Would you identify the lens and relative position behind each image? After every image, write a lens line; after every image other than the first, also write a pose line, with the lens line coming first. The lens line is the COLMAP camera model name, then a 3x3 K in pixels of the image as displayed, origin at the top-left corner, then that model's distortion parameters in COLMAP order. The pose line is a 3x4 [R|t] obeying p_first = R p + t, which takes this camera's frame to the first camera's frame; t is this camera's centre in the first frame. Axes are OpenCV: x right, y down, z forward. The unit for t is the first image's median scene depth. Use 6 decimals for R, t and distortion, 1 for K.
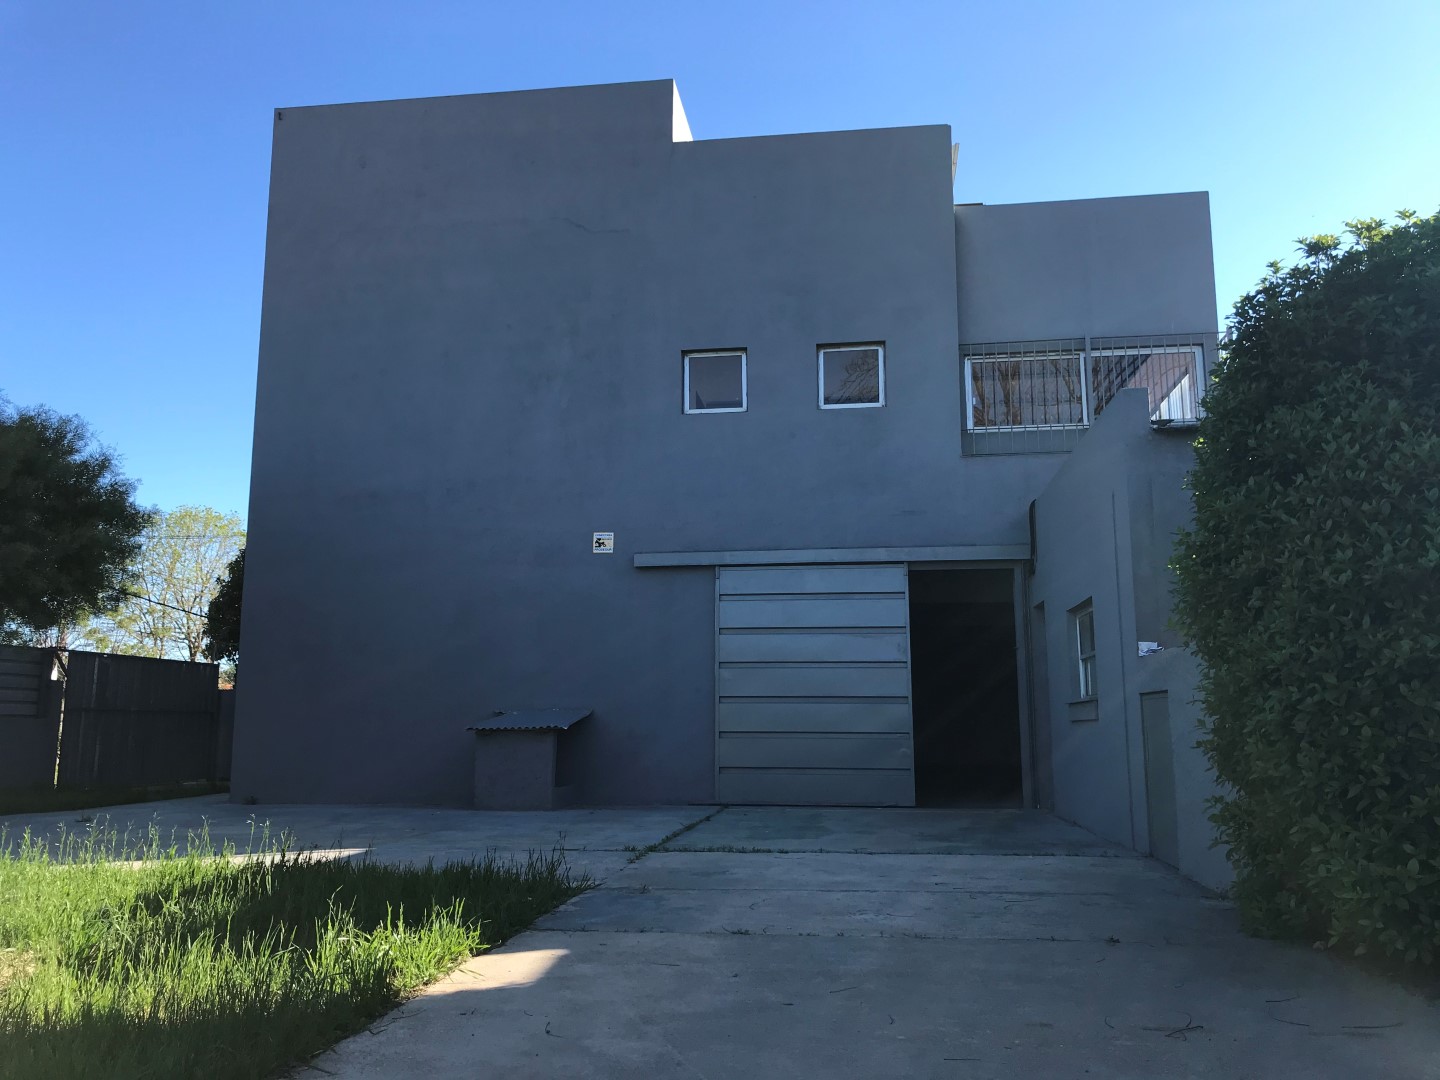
lens RADIAL K [[1193.8, 0, 719.4], [0, 1193.8, 542.4], [0, 0, 1]] dist [0.050630, -0.068387]
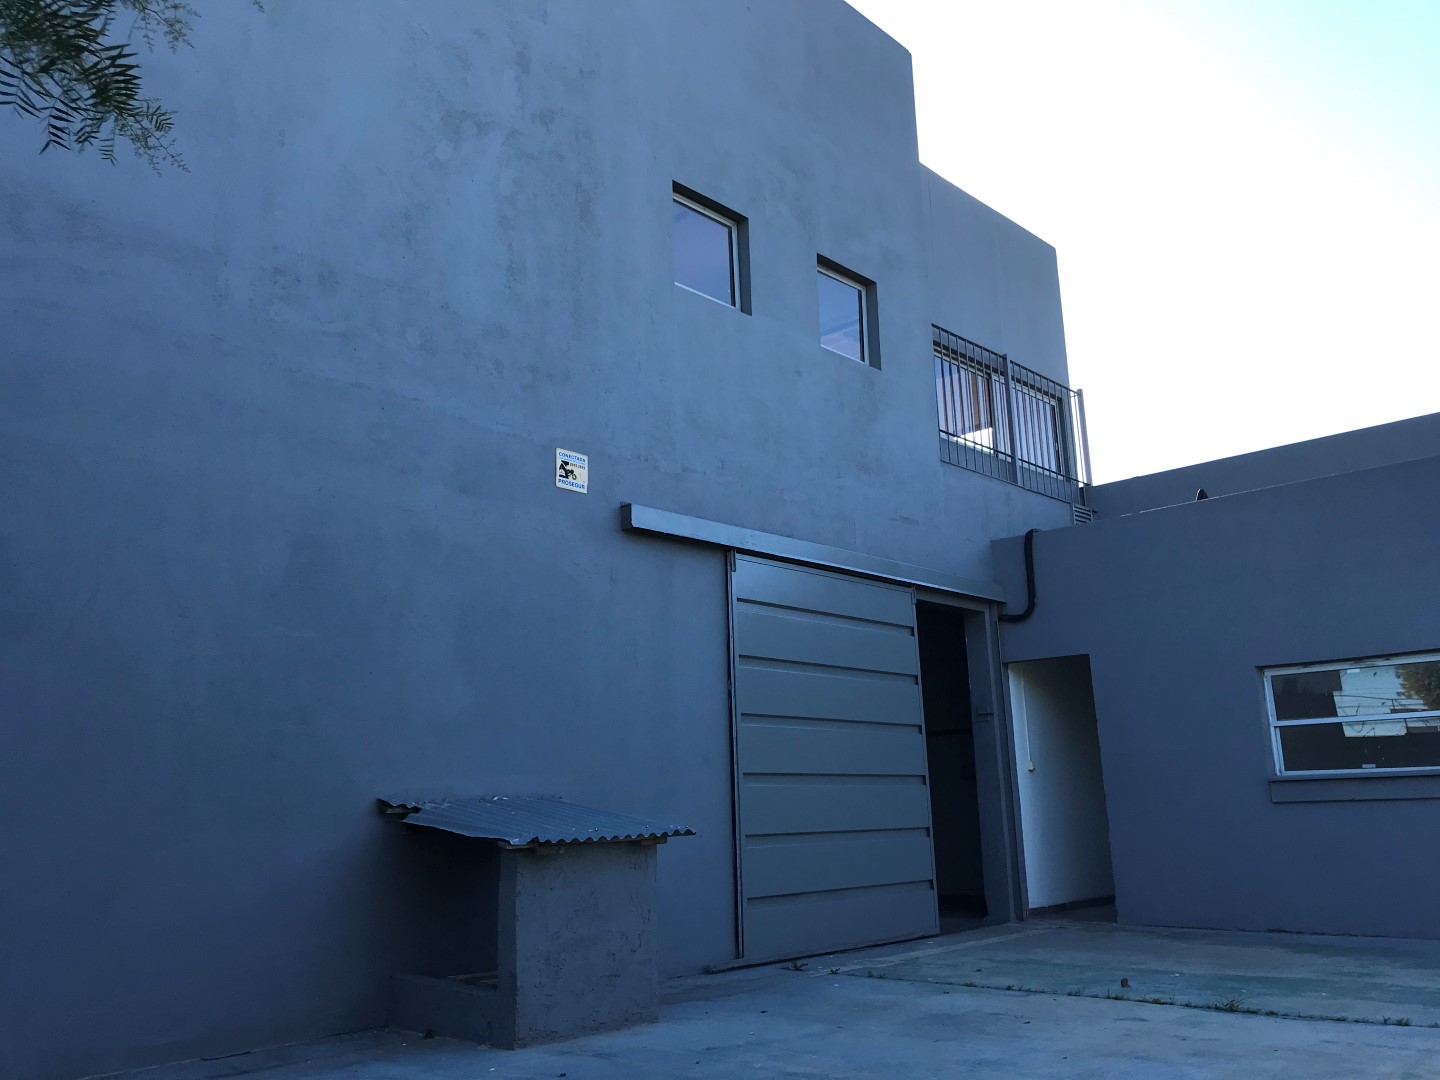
lens RADIAL K [[1193.8, 0, 719.2], [0, 1193.8, 534.8], [0, 0, 1]] dist [0.050630, -0.068387]
pose [[0.572191, 0.170646, 0.802170, -0.473666], [-0.105145, 0.985305, -0.134605, 0.090963], [-0.813352, -0.007325, 0.581725, 0.645880]]
